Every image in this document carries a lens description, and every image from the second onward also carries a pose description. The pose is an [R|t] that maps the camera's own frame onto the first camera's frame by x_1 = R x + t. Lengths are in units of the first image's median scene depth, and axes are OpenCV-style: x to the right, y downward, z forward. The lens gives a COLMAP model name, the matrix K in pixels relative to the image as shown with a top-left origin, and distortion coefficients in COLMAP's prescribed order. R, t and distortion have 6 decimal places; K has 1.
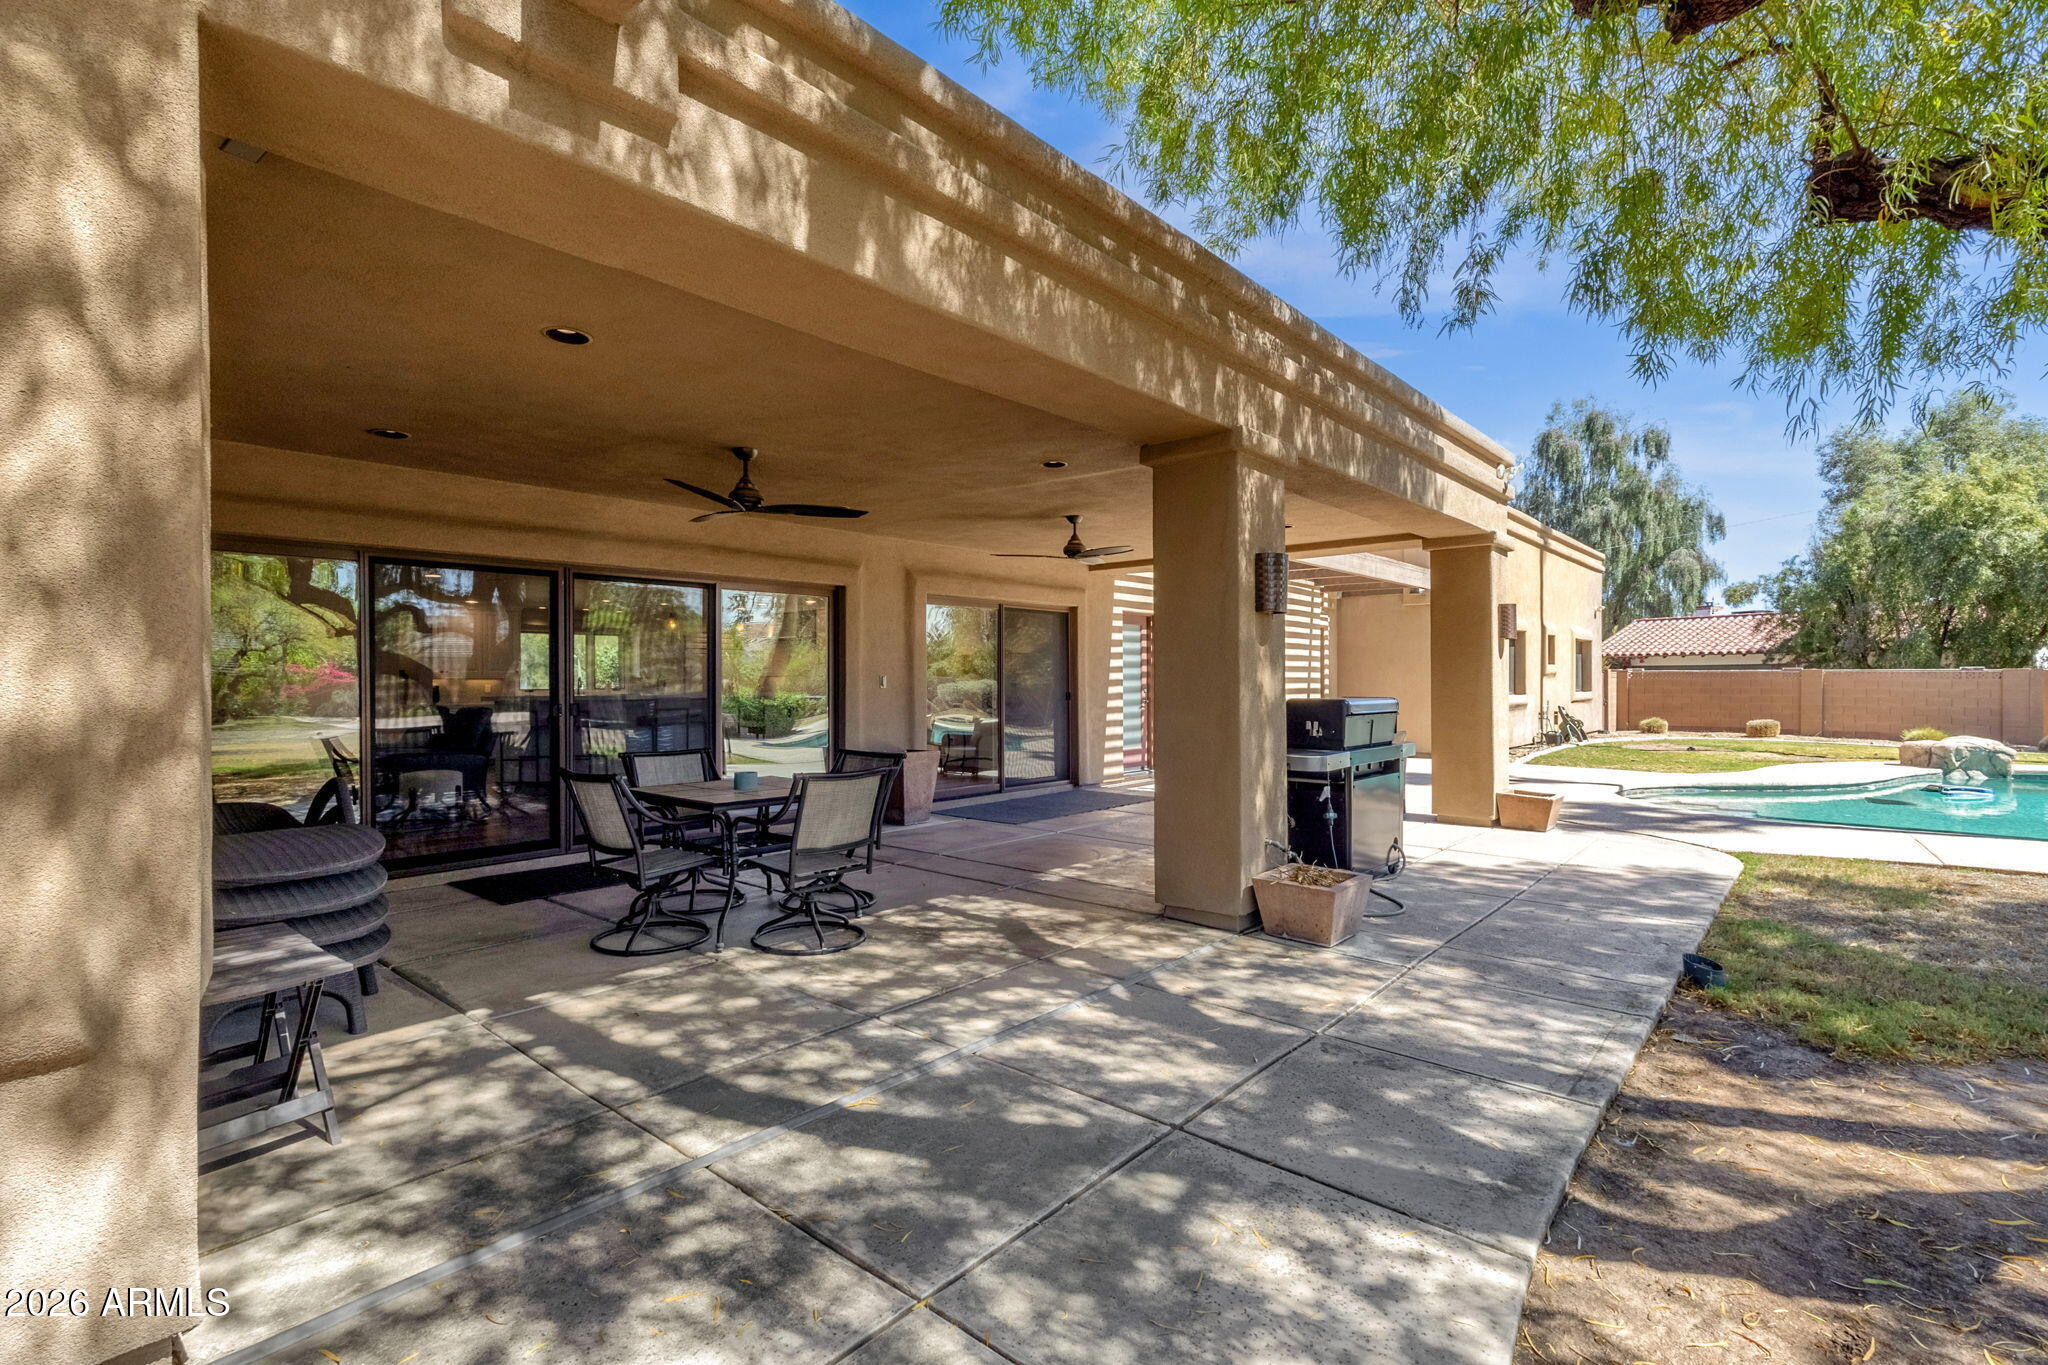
lens RADIAL K [[945.7, 0, 1024.0], [0, 945.7, 682.5], [0, 0, 1]] dist [0.000430, 0.000516]
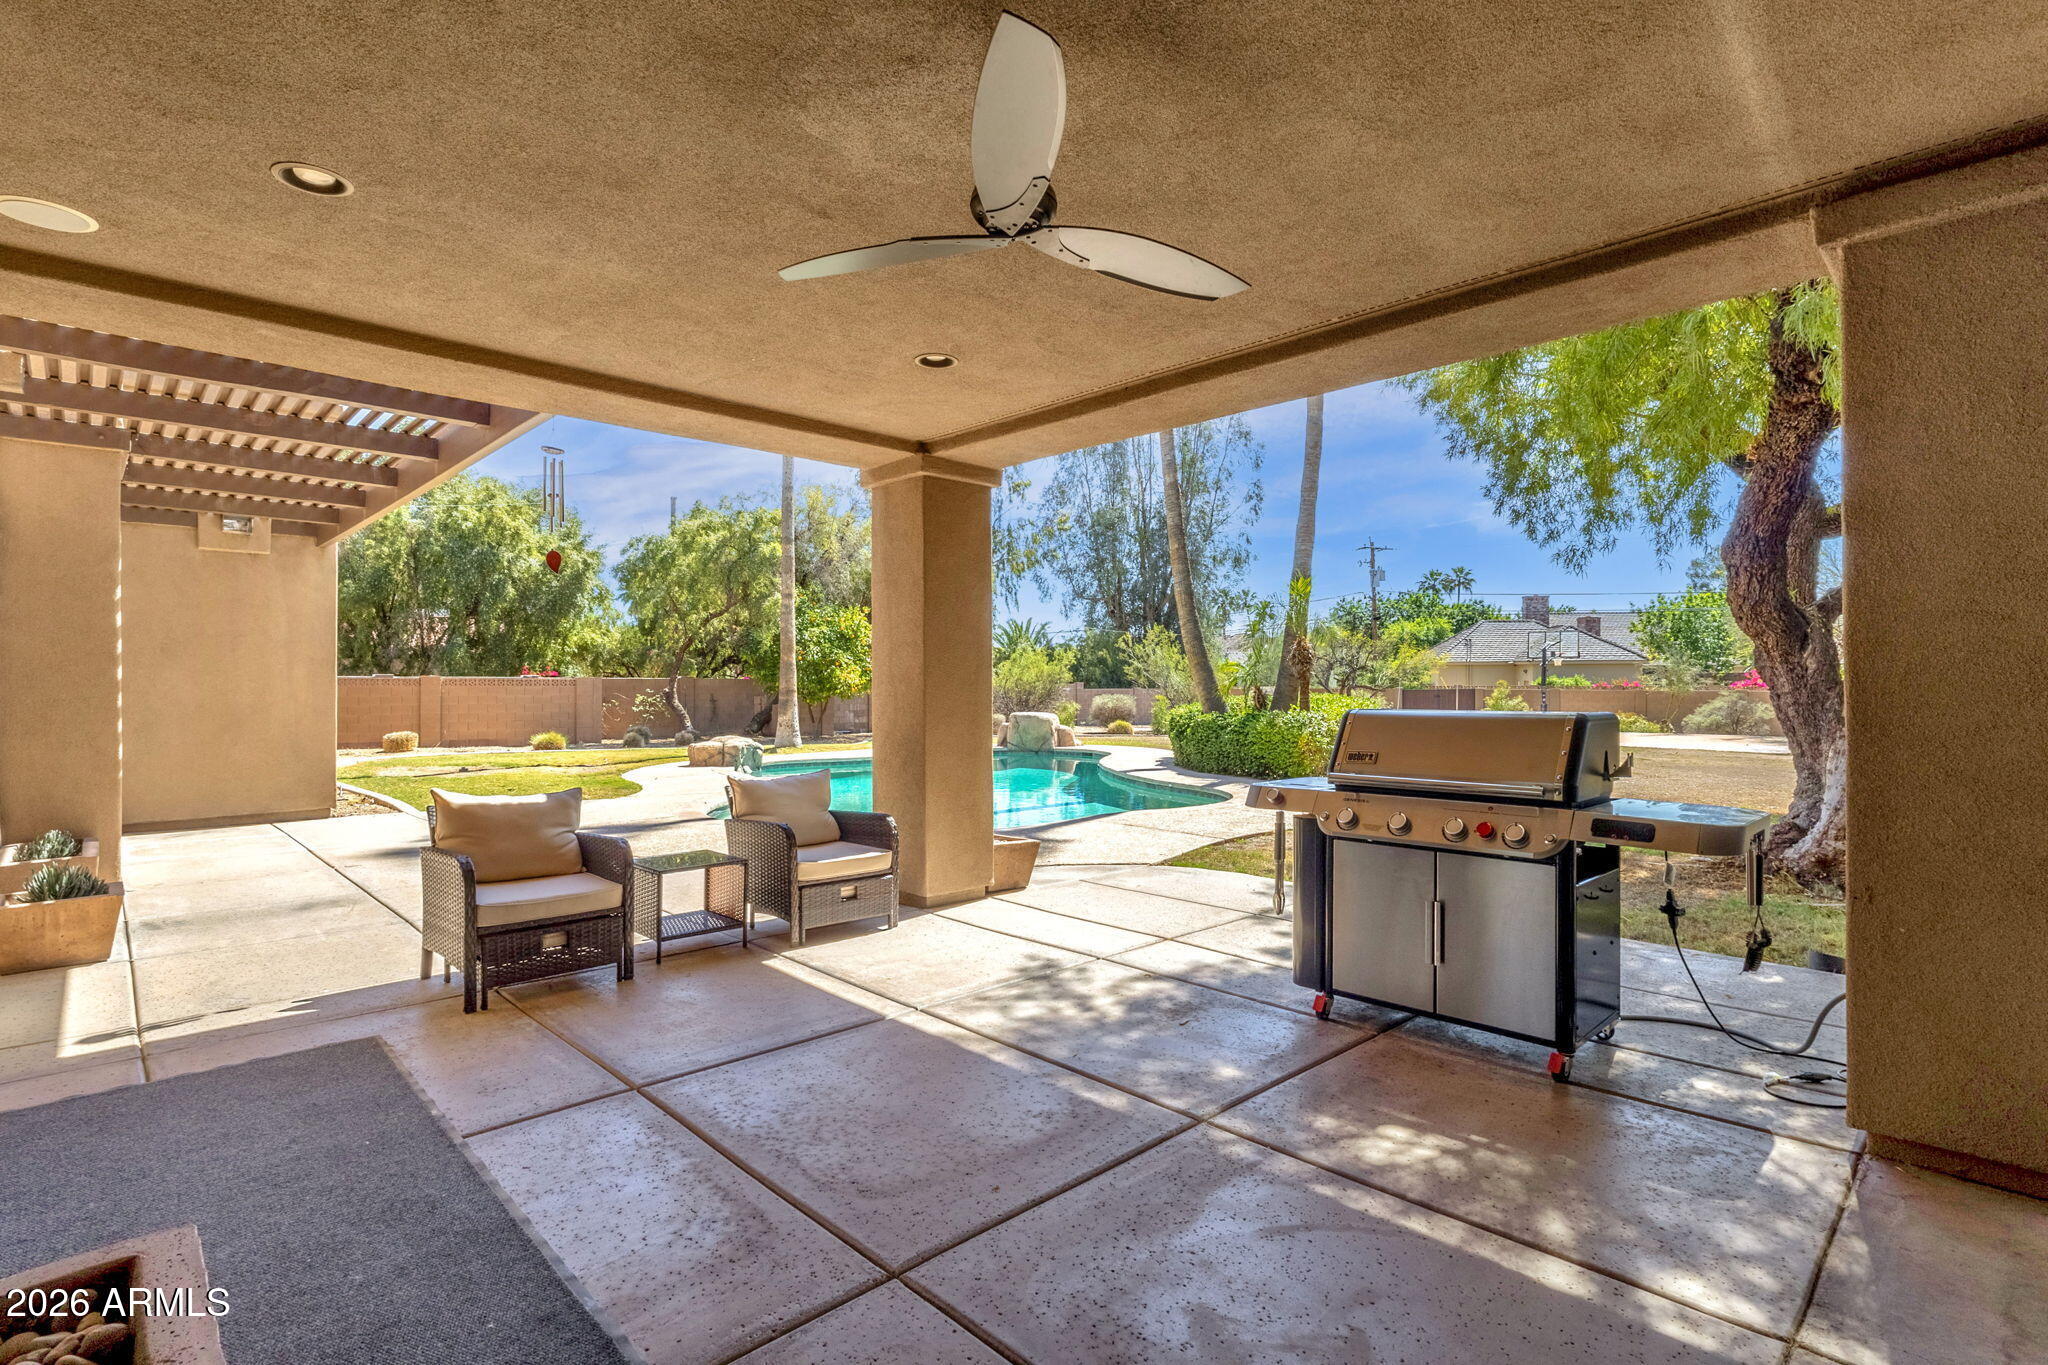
lens RADIAL K [[980.5, 0, 1024.0], [0, 980.5, 682.5], [0, 0, 1]] dist [-0.013574, 0.000960]
pose [[0.093409, 0.005316, 0.995614, -0.122513], [0.004432, 0.999974, -0.005755, 0.001048], [-0.995618, 0.004950, 0.093383, 0.546733]]
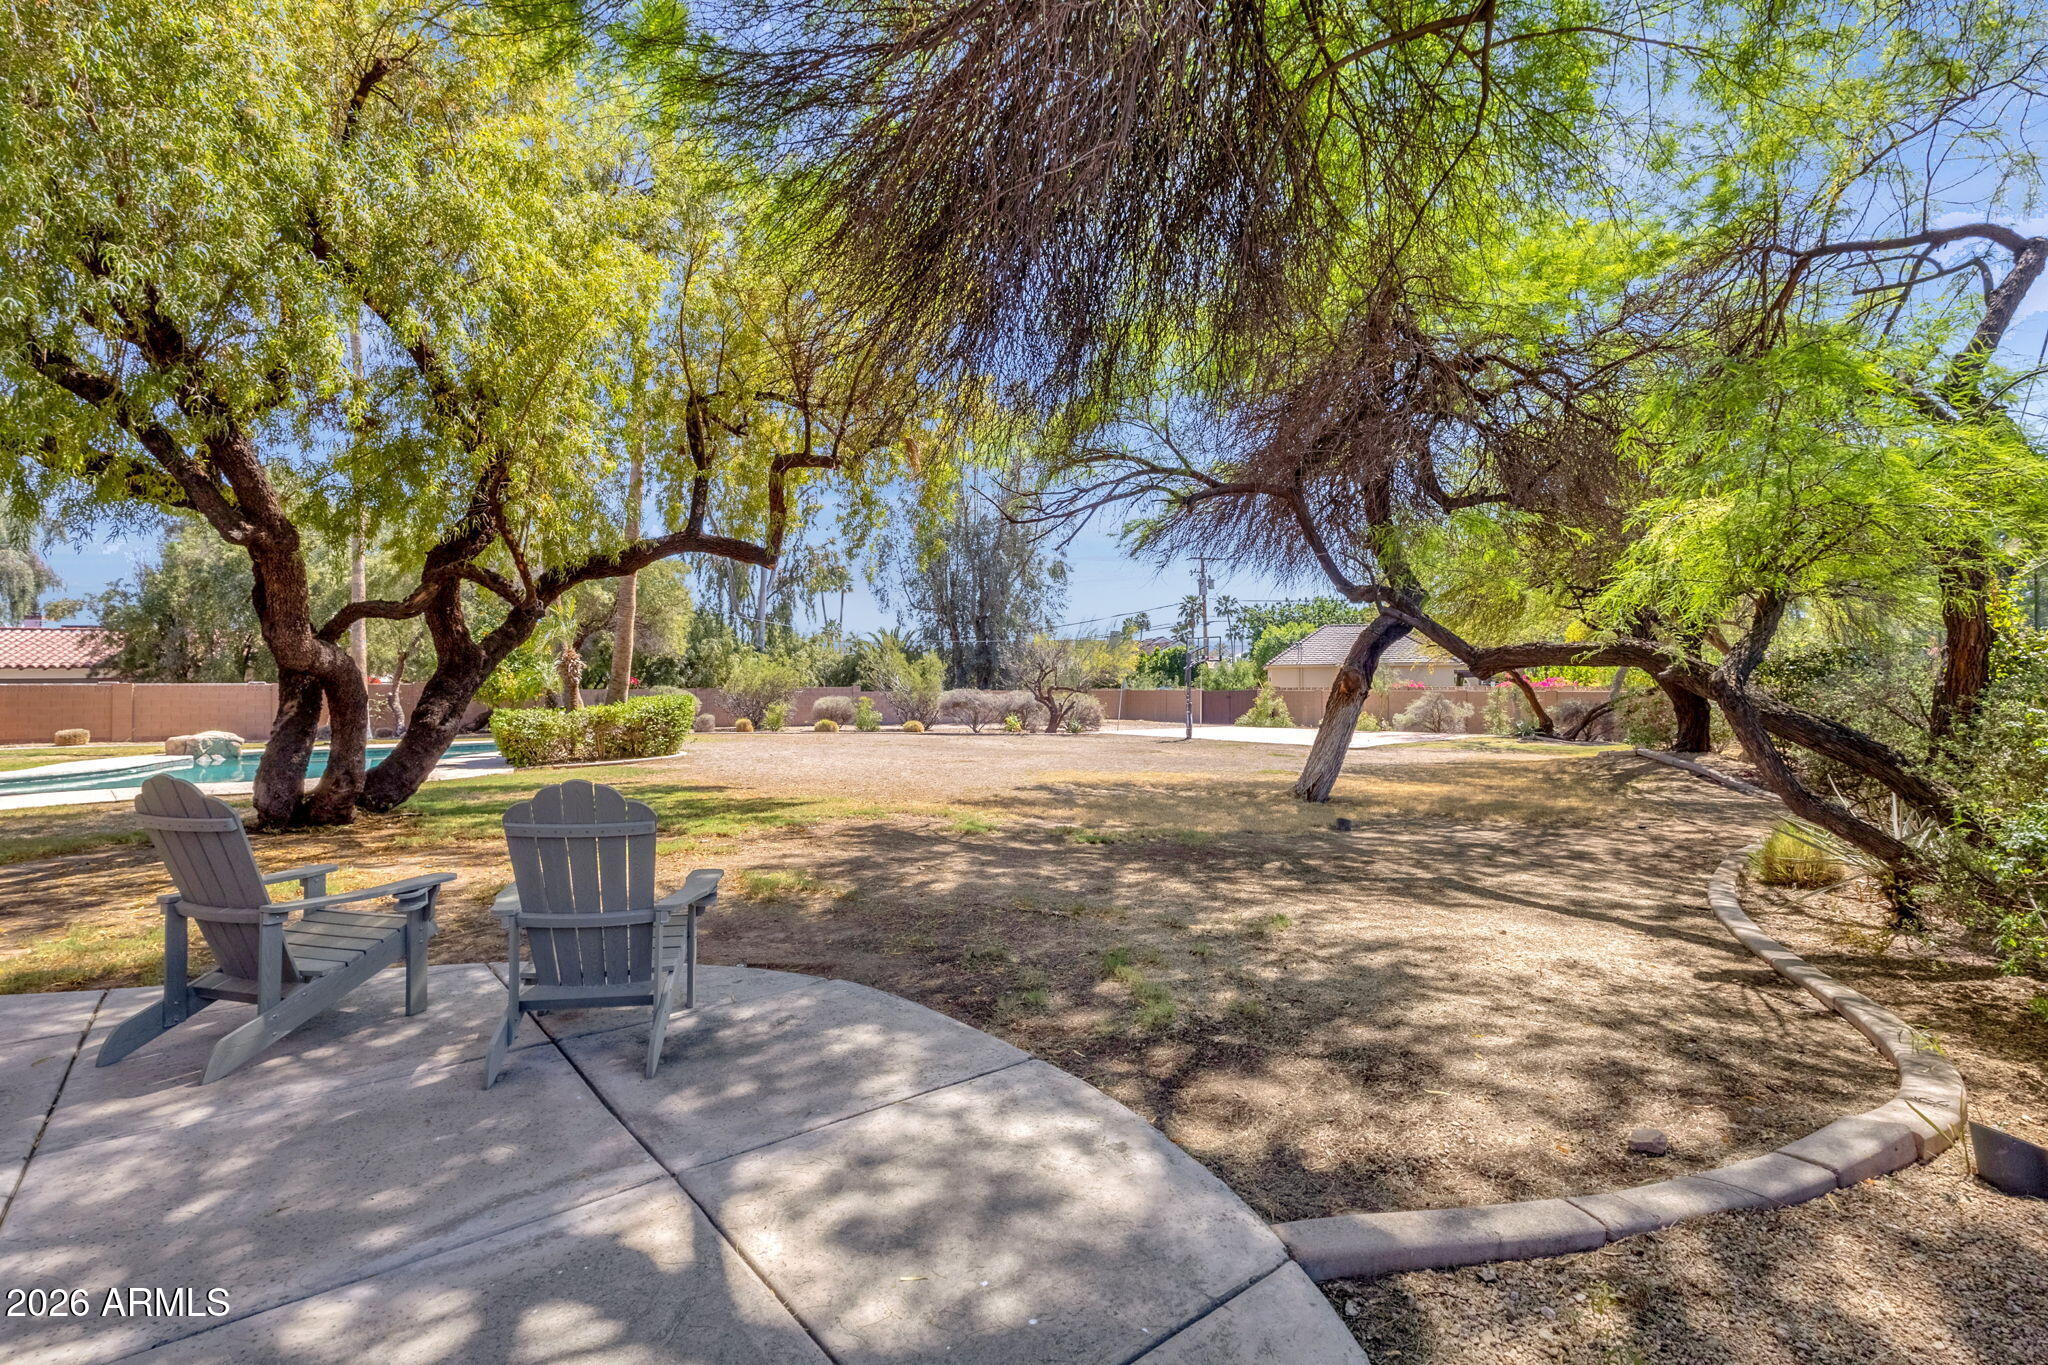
lens RADIAL K [[945.7, 0, 1024.0], [0, 945.7, 682.5], [0, 0, 1]] dist [0.000430, 0.000516]
pose [[0.153200, 0.007922, 0.988164, -0.201801], [0.008300, 0.999922, -0.009303, 0.007947], [-0.988160, 0.009627, 0.153122, -0.397731]]
